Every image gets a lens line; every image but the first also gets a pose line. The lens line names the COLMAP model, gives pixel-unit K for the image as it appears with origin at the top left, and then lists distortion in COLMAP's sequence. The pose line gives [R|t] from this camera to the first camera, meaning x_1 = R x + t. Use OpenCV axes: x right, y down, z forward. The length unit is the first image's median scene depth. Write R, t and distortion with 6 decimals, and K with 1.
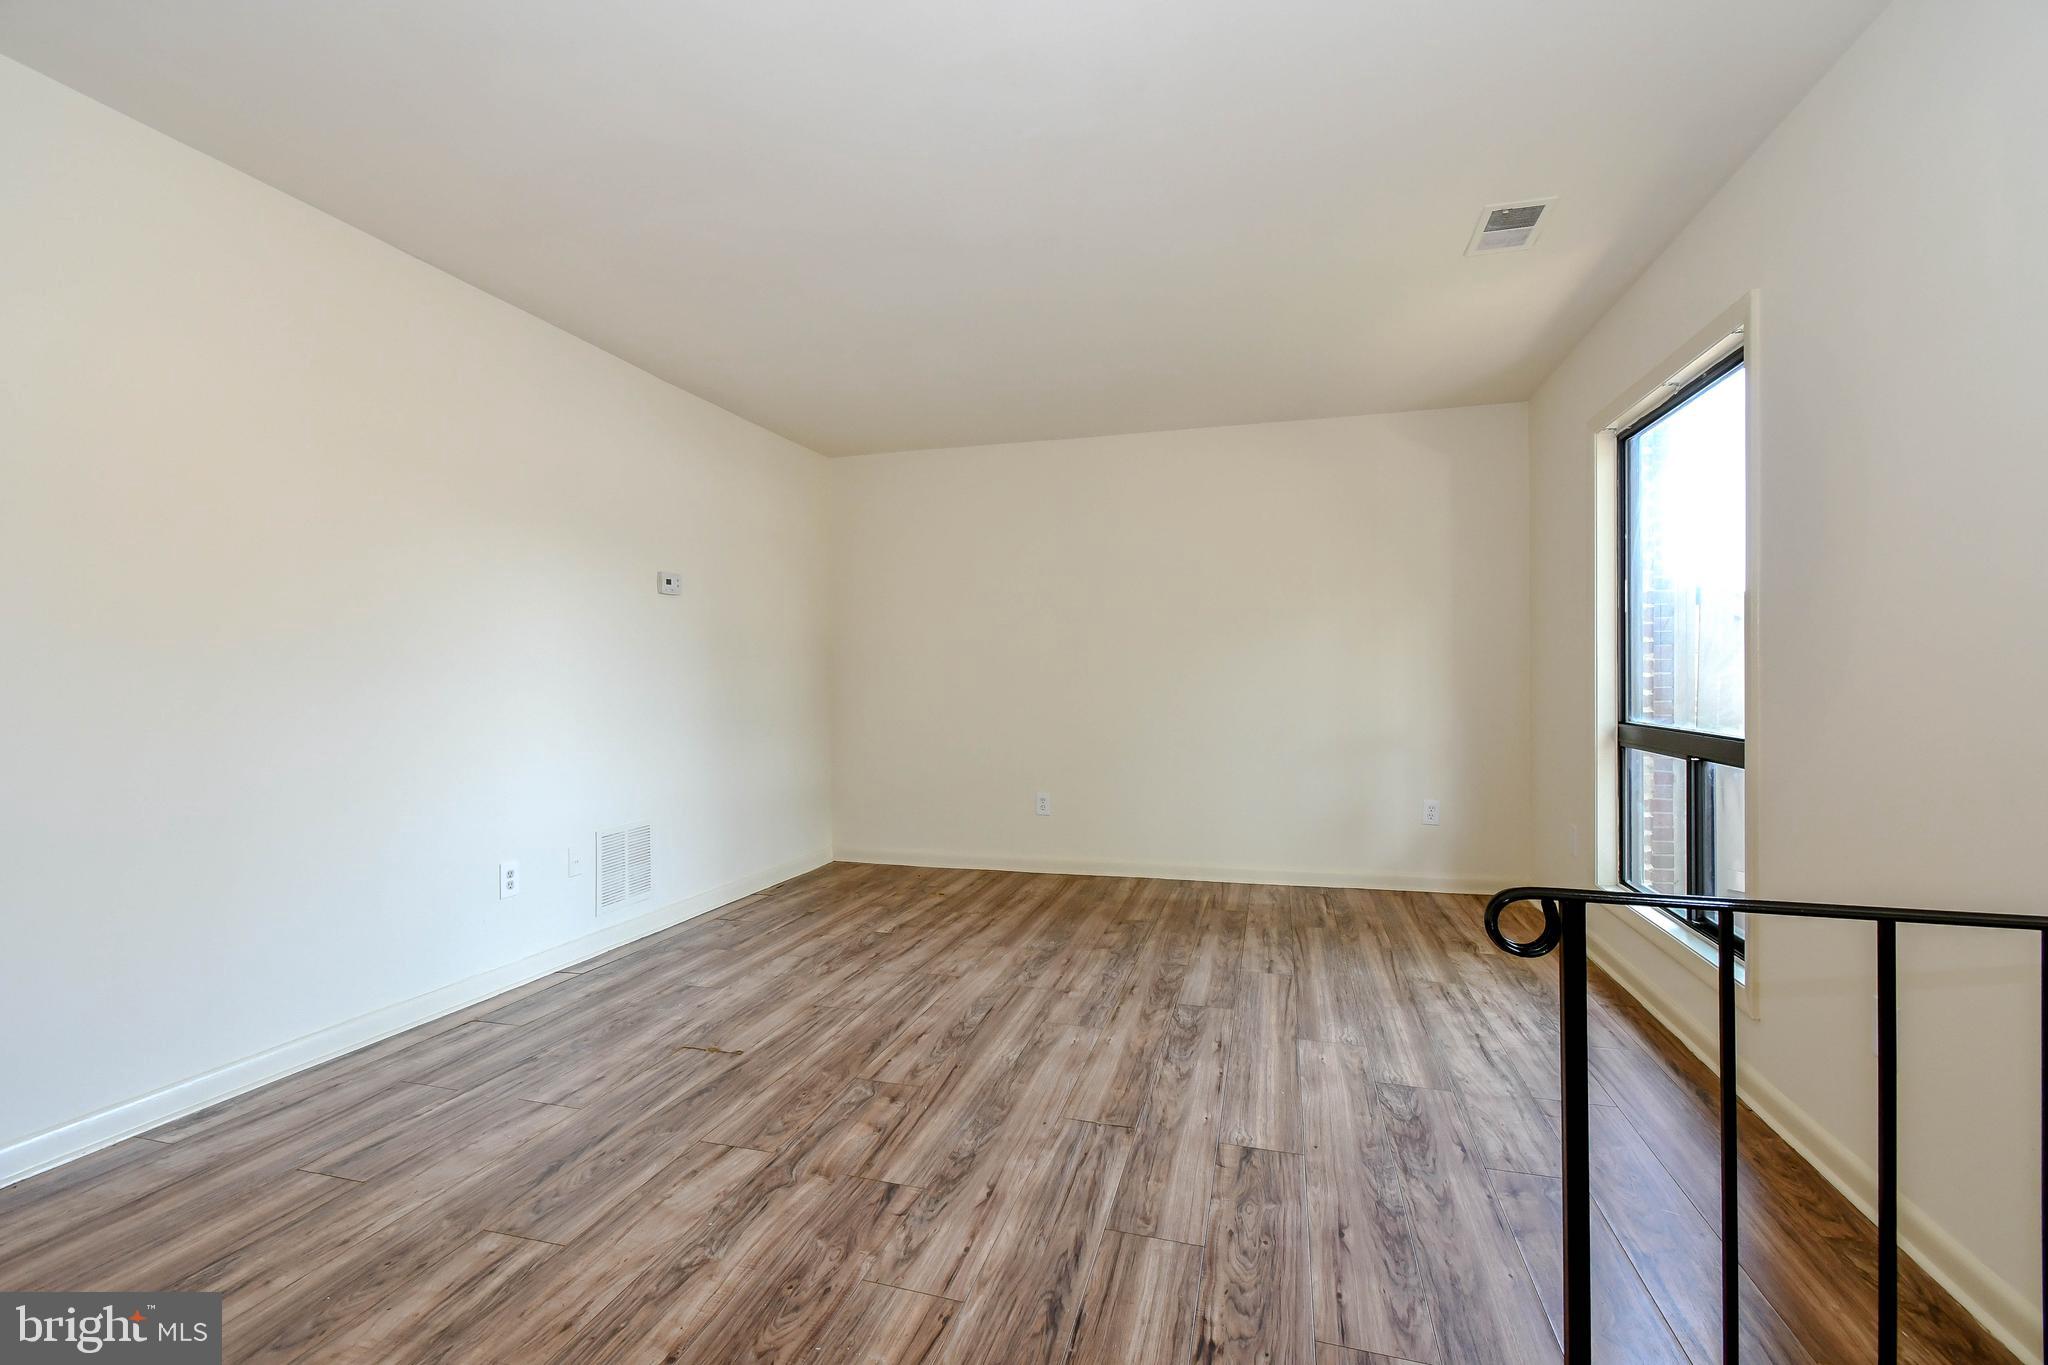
lens RADIAL K [[897.1, 0, 1022.7], [0, 897.1, 683.0], [0, 0, 1]] dist [0.010712, -0.006548]
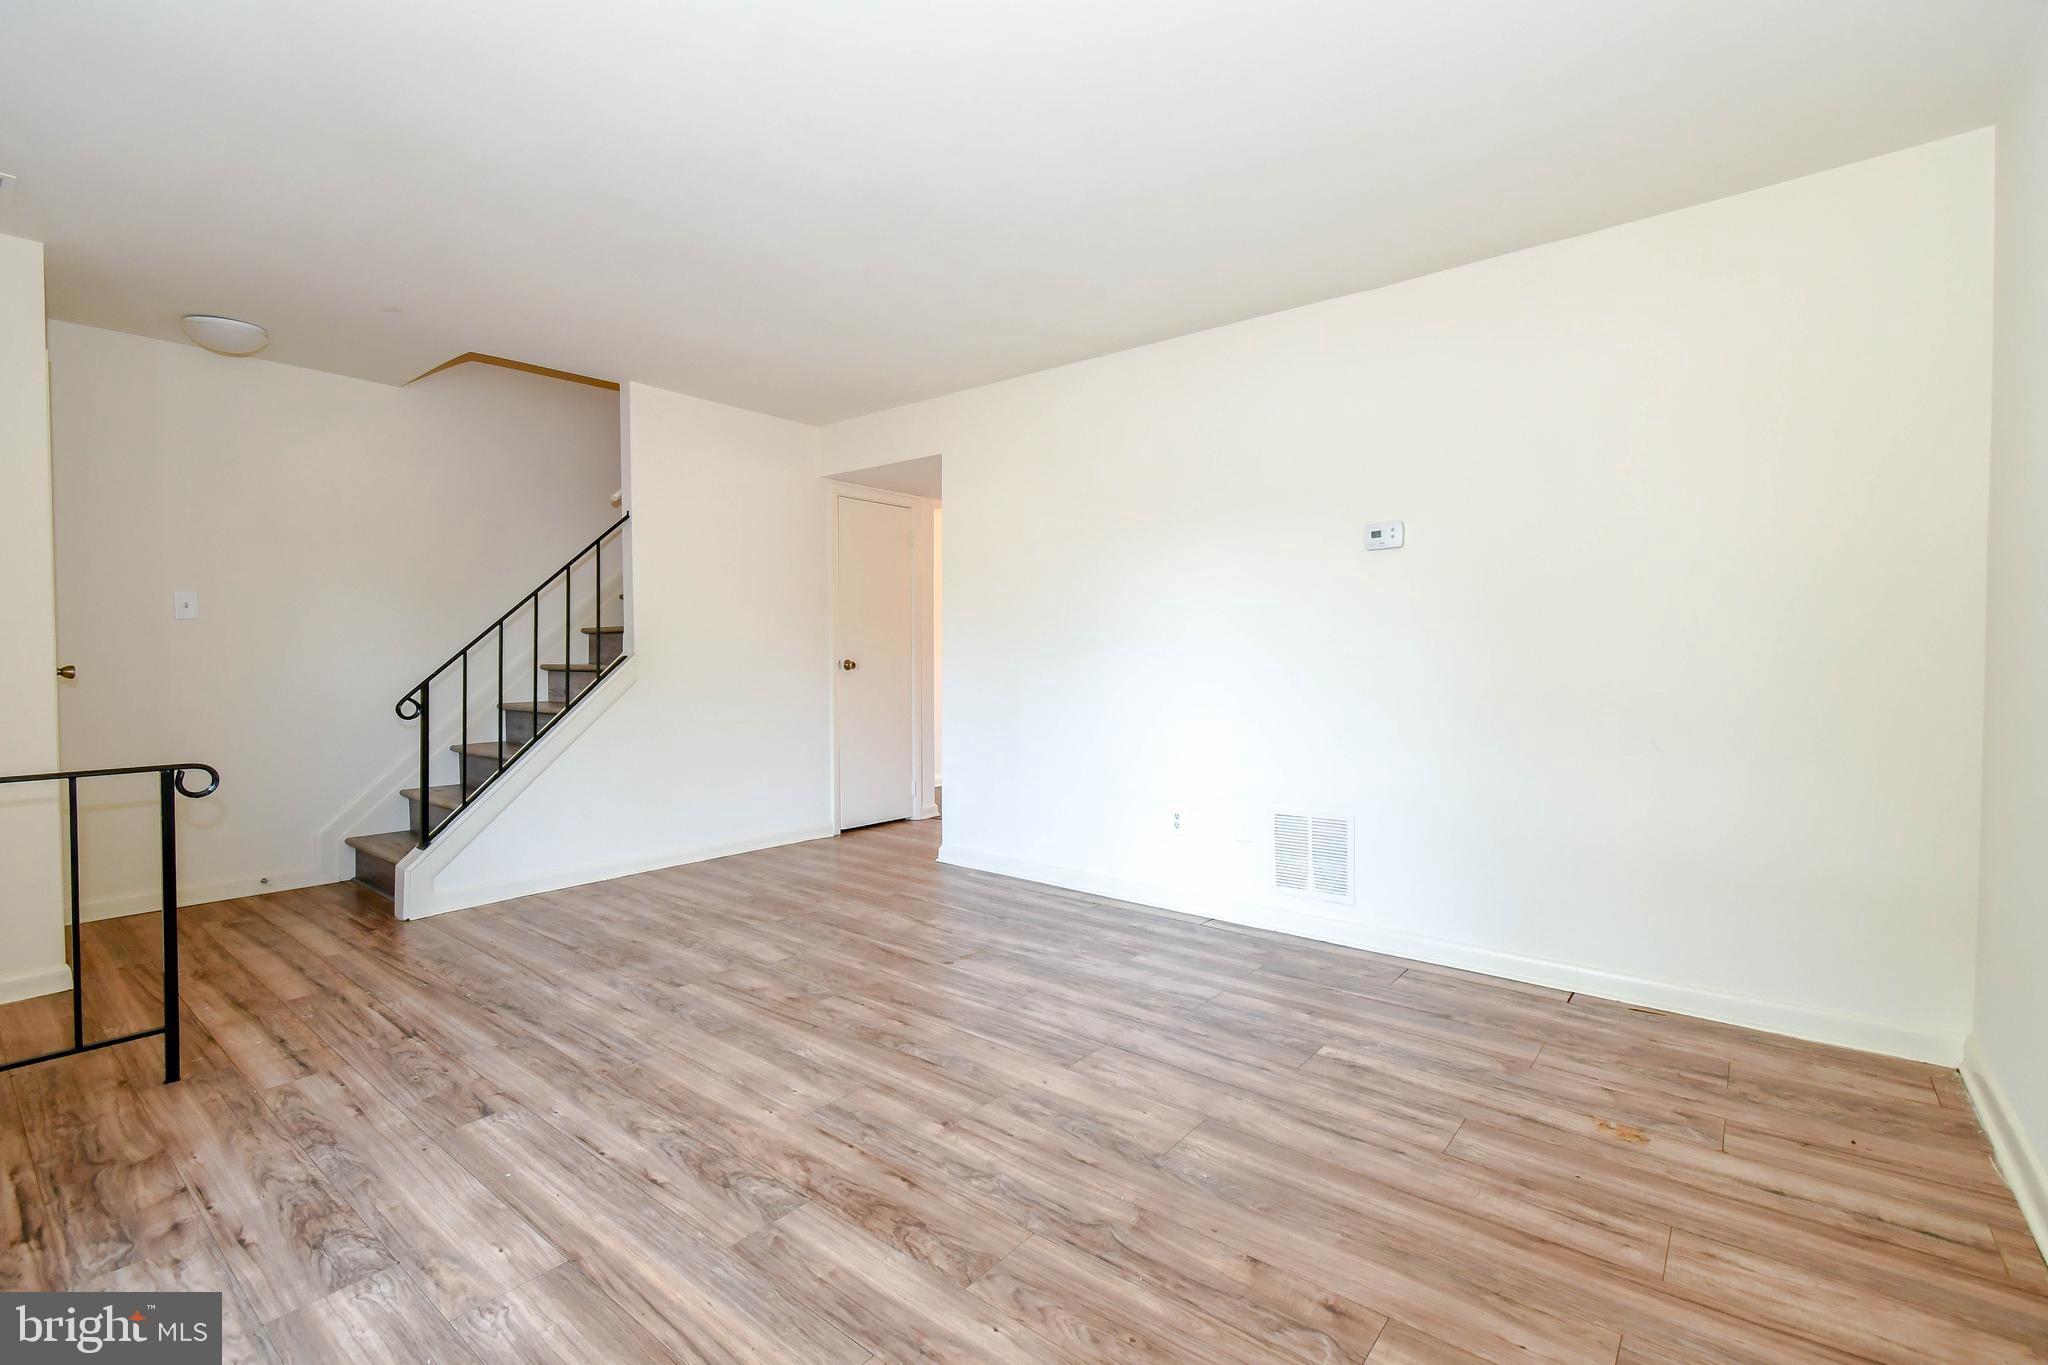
lens RADIAL K [[897.1, 0, 1022.7], [0, 897.1, 683.0], [0, 0, 1]] dist [0.010712, -0.006548]
pose [[-0.389249, 0.029761, -0.920652, 0.755593], [0.001425, 0.999496, 0.031707, -0.007150], [0.921132, 0.011030, -0.389095, 1.561619]]
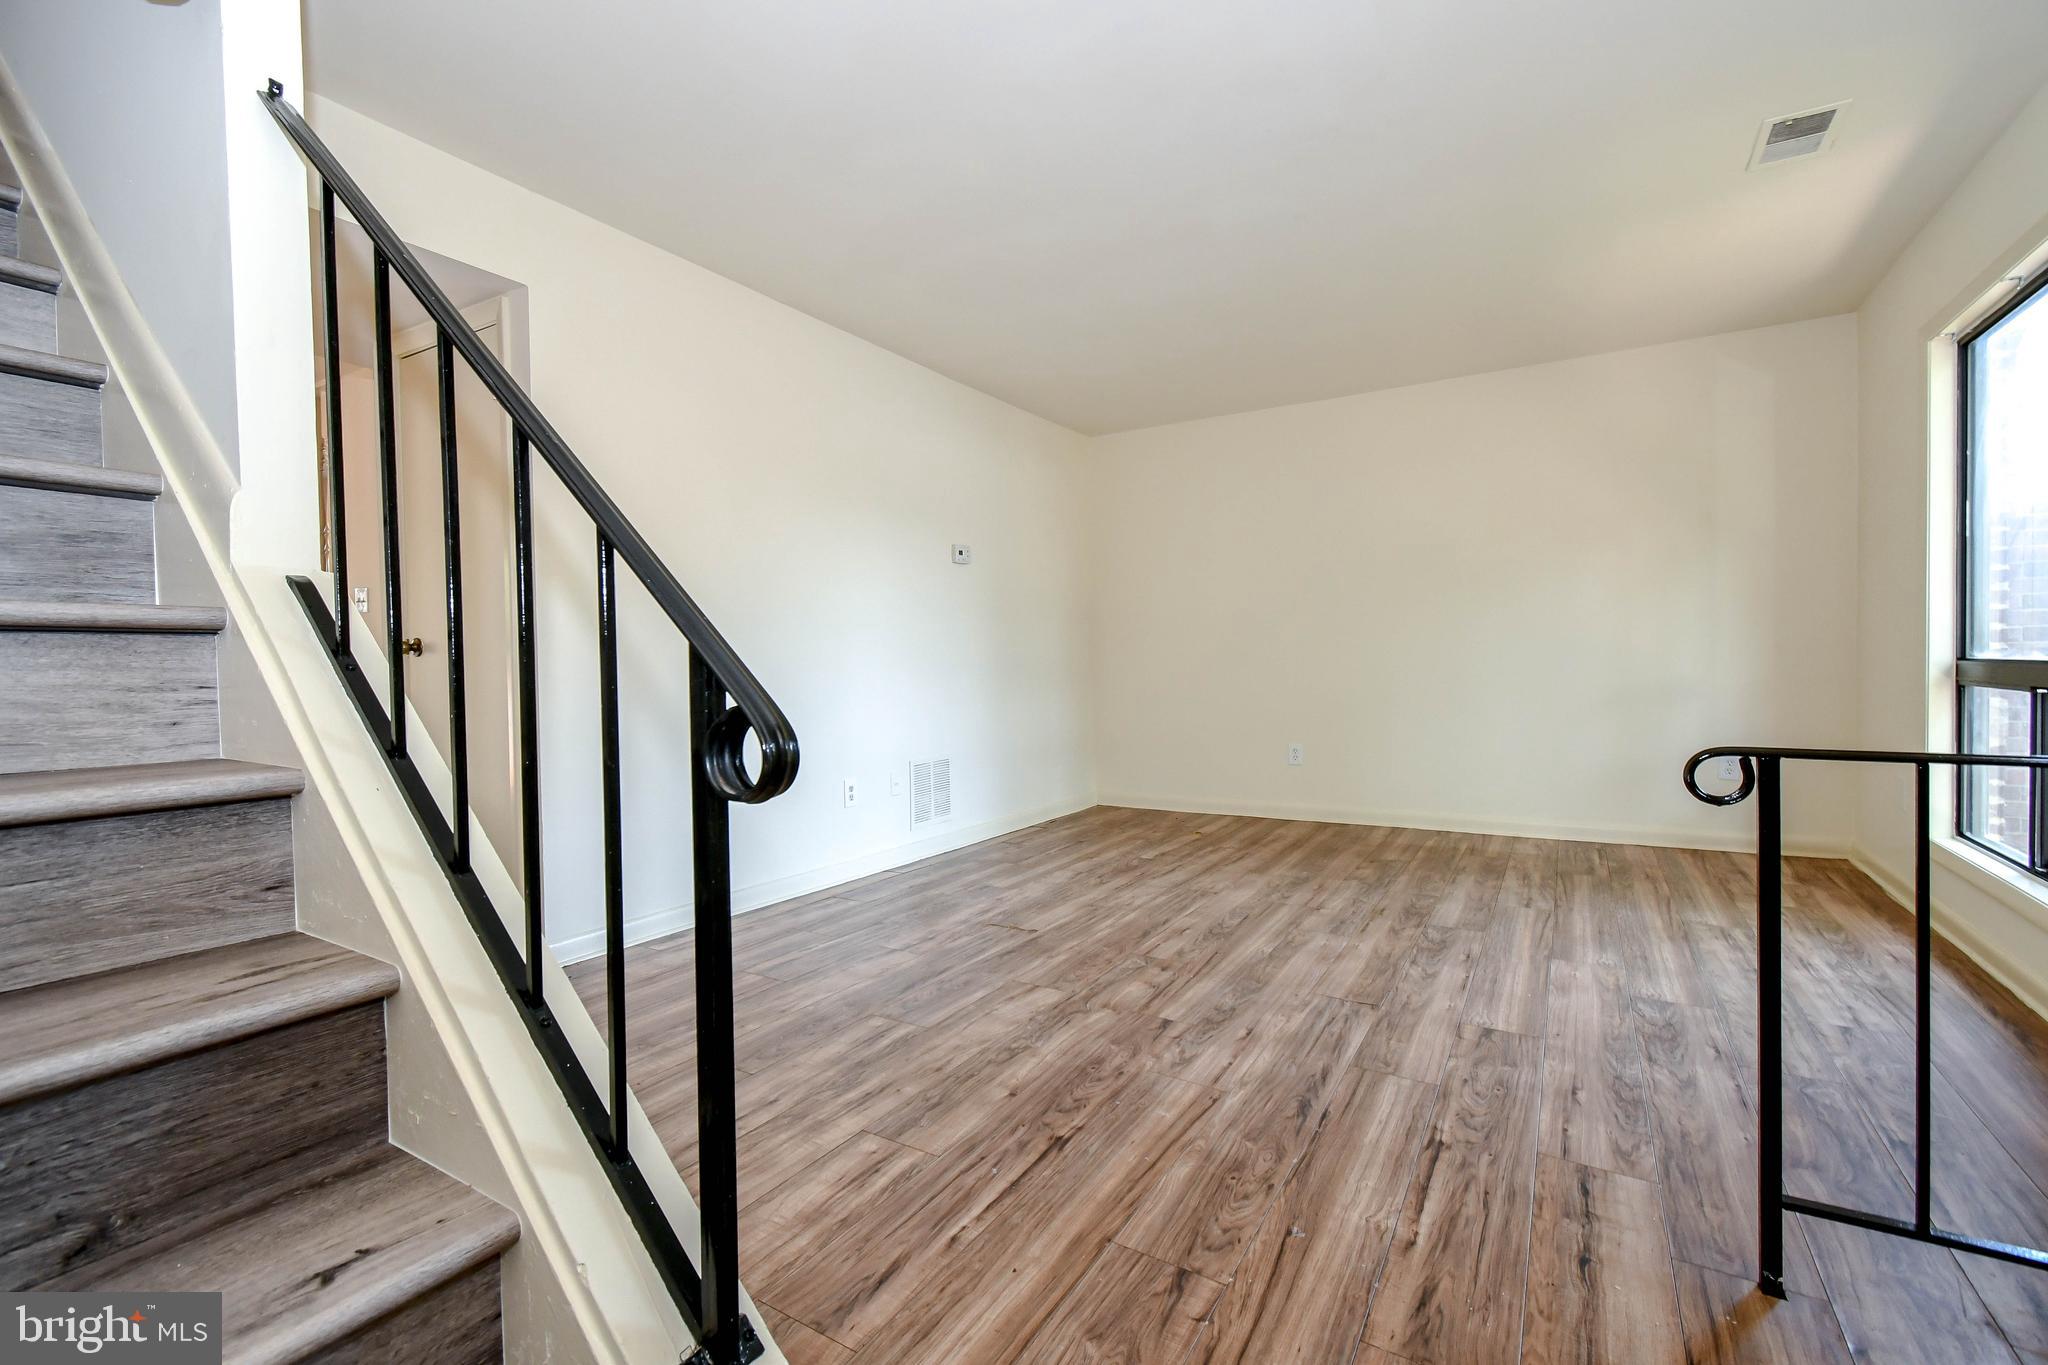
lens RADIAL K [[895.4, 0, 1029.2], [0, 895.4, 683.9], [0, 0, 1]] dist [0.018653, -0.007362]
pose [[0.964509, -0.003982, -0.264022, -0.000134], [0.010502, 0.999674, 0.023288, 0.048707], [0.263843, -0.025234, 0.964236, -0.165147]]
